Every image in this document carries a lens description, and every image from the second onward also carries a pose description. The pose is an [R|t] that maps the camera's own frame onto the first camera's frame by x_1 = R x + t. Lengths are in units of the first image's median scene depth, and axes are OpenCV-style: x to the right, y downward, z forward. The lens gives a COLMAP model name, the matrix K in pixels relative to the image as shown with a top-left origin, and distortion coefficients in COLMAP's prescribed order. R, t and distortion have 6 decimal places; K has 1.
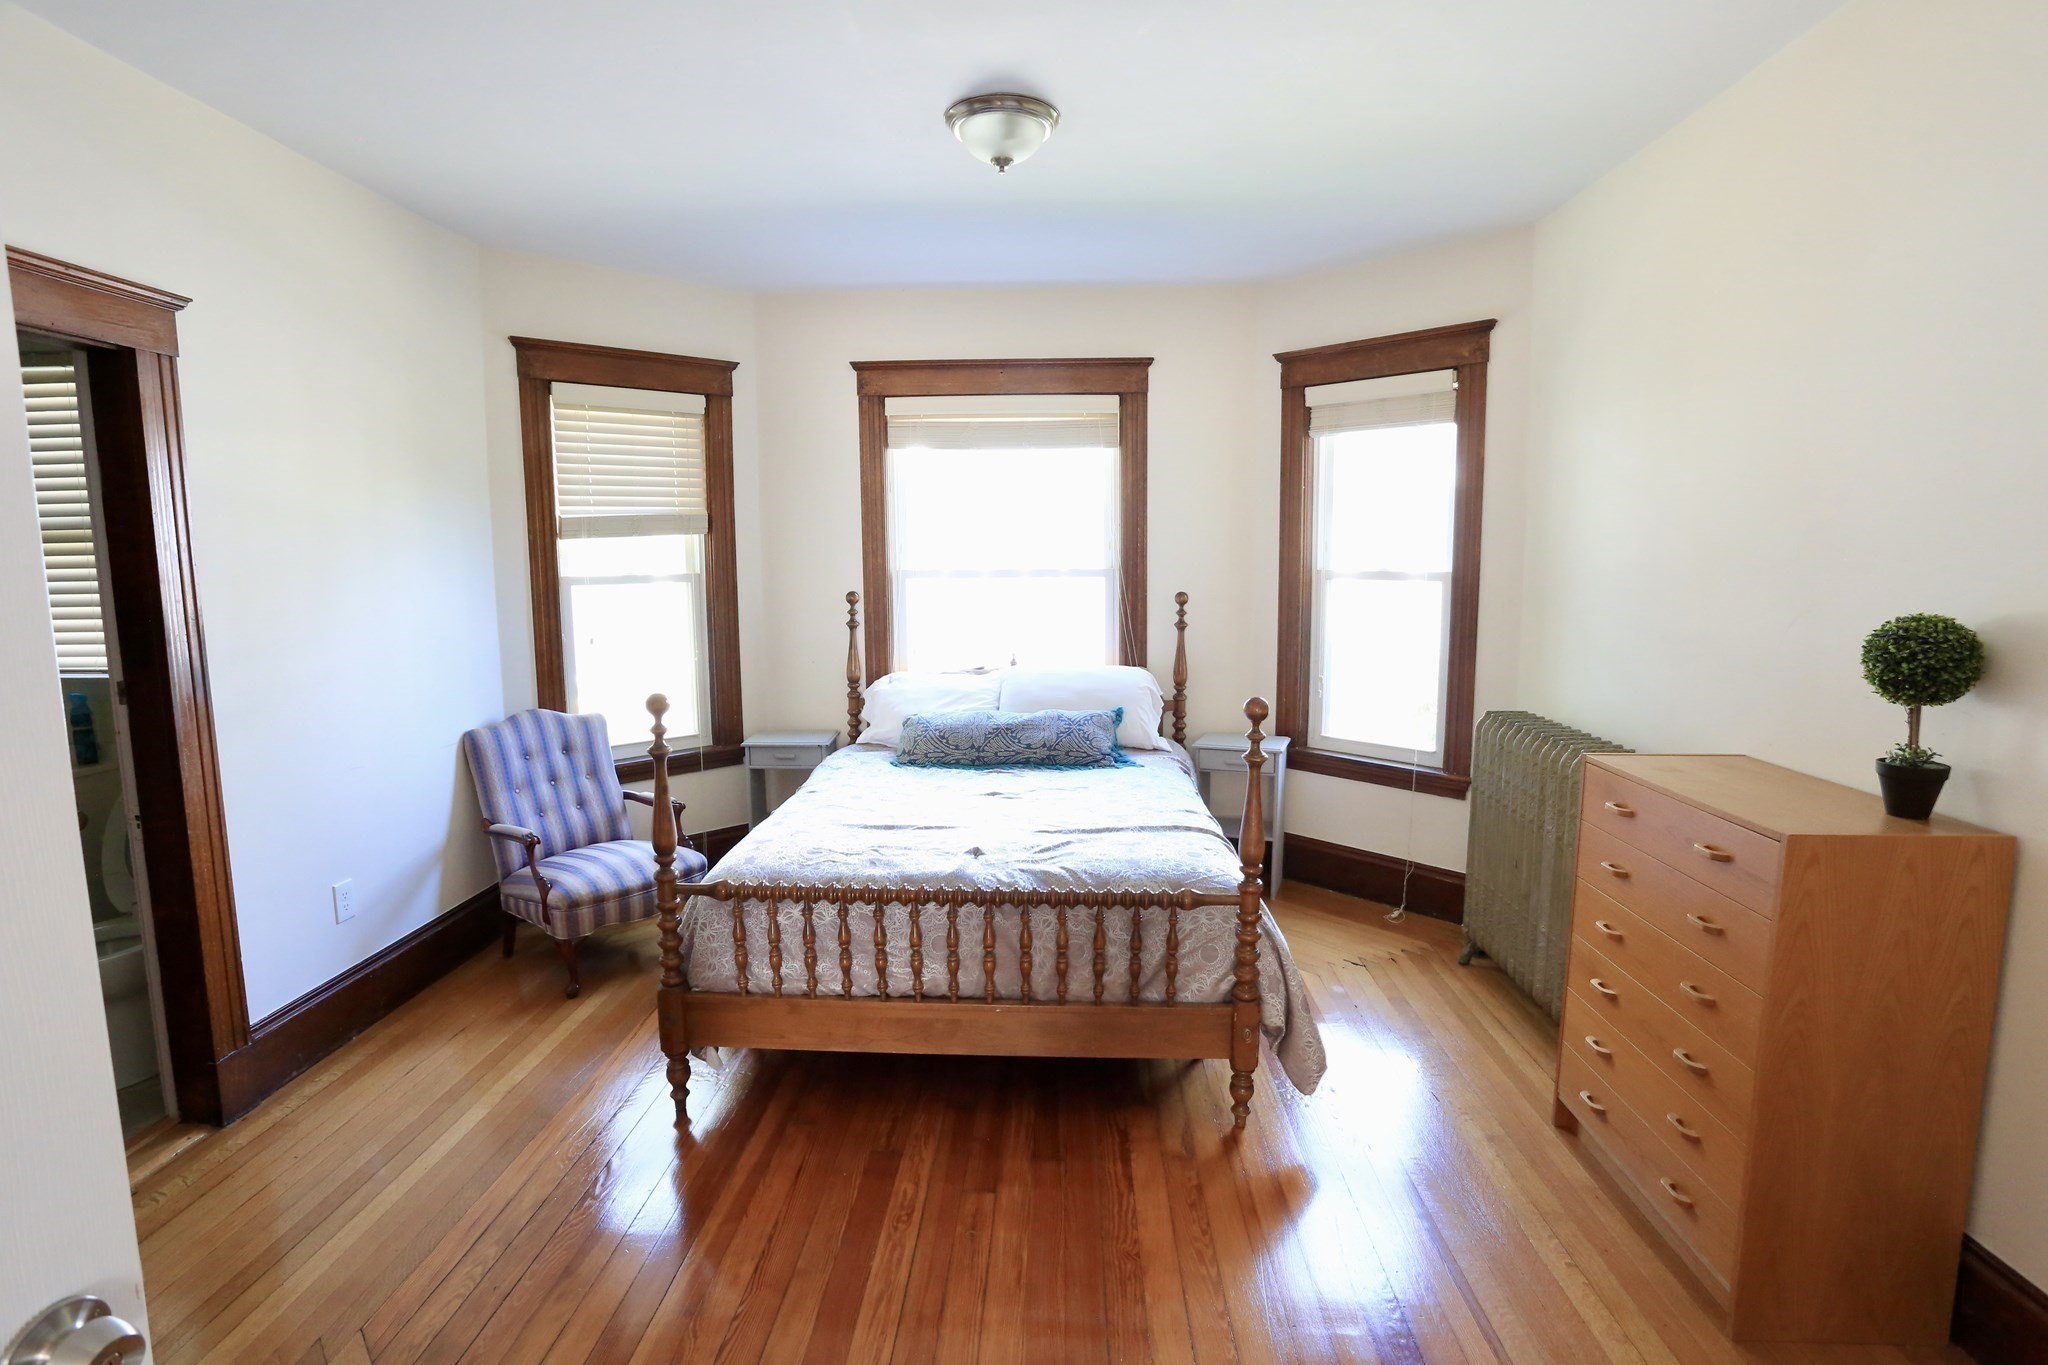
lens RADIAL K [[1006.3, 0, 1024.0], [0, 1006.3, 682.5], [0, 0, 1]] dist [-0.079905, 0.000054]
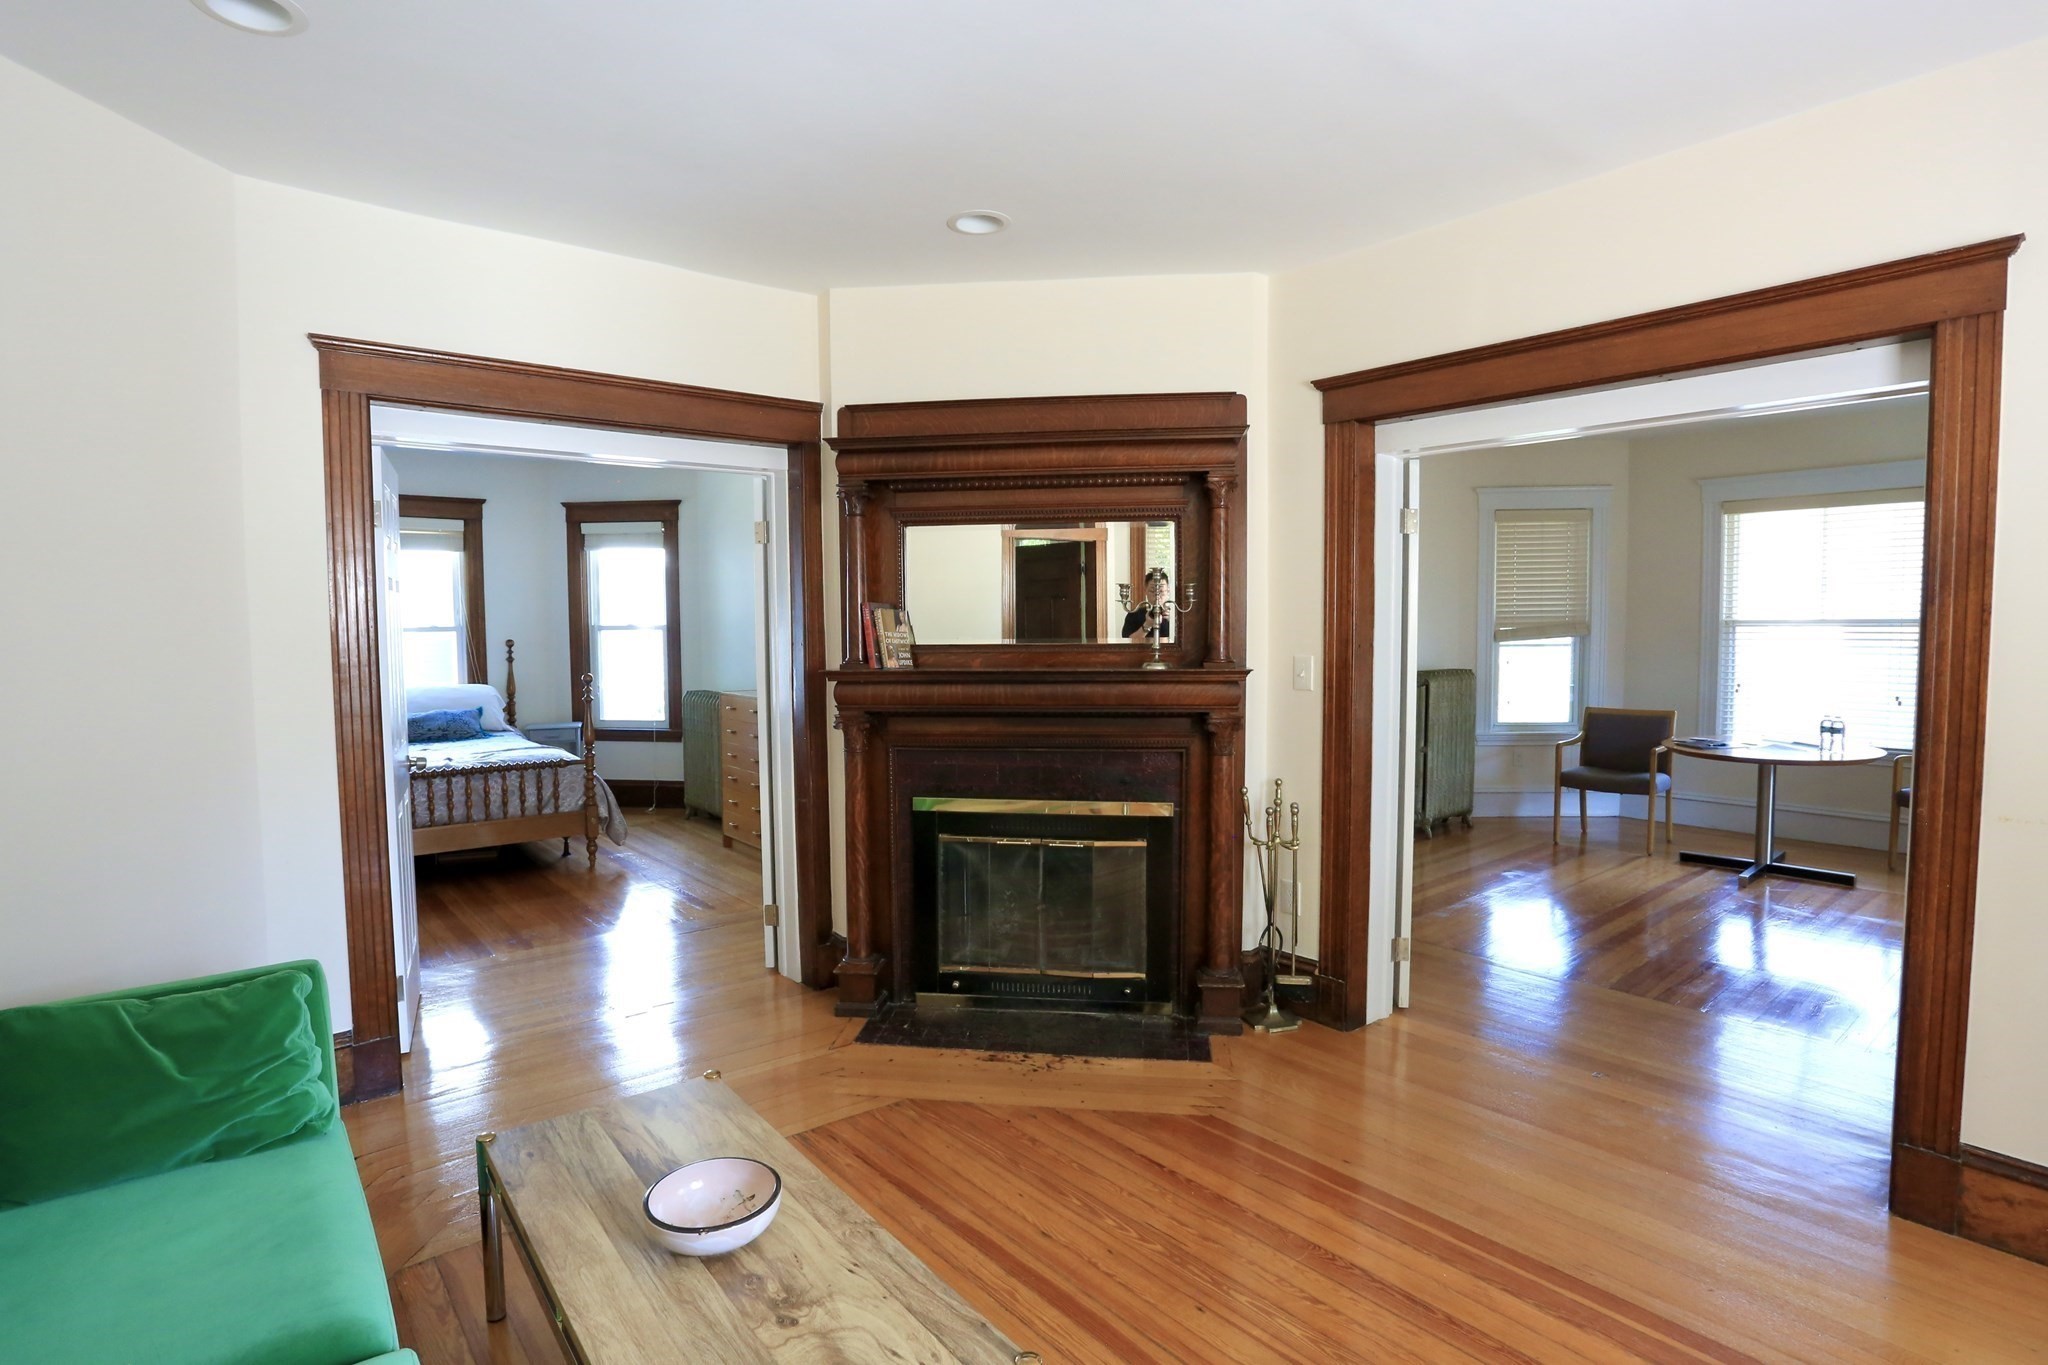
lens RADIAL K [[1008.4, 0, 1024.0], [0, 1008.4, 682.5], [0, 0, 1]] dist [-0.100466, 0.047605]
pose [[0.736697, -0.038316, 0.675136, -0.358098], [0.085653, 0.995639, -0.036957, 0.128232], [-0.670776, 0.085054, 0.736767, -0.863109]]
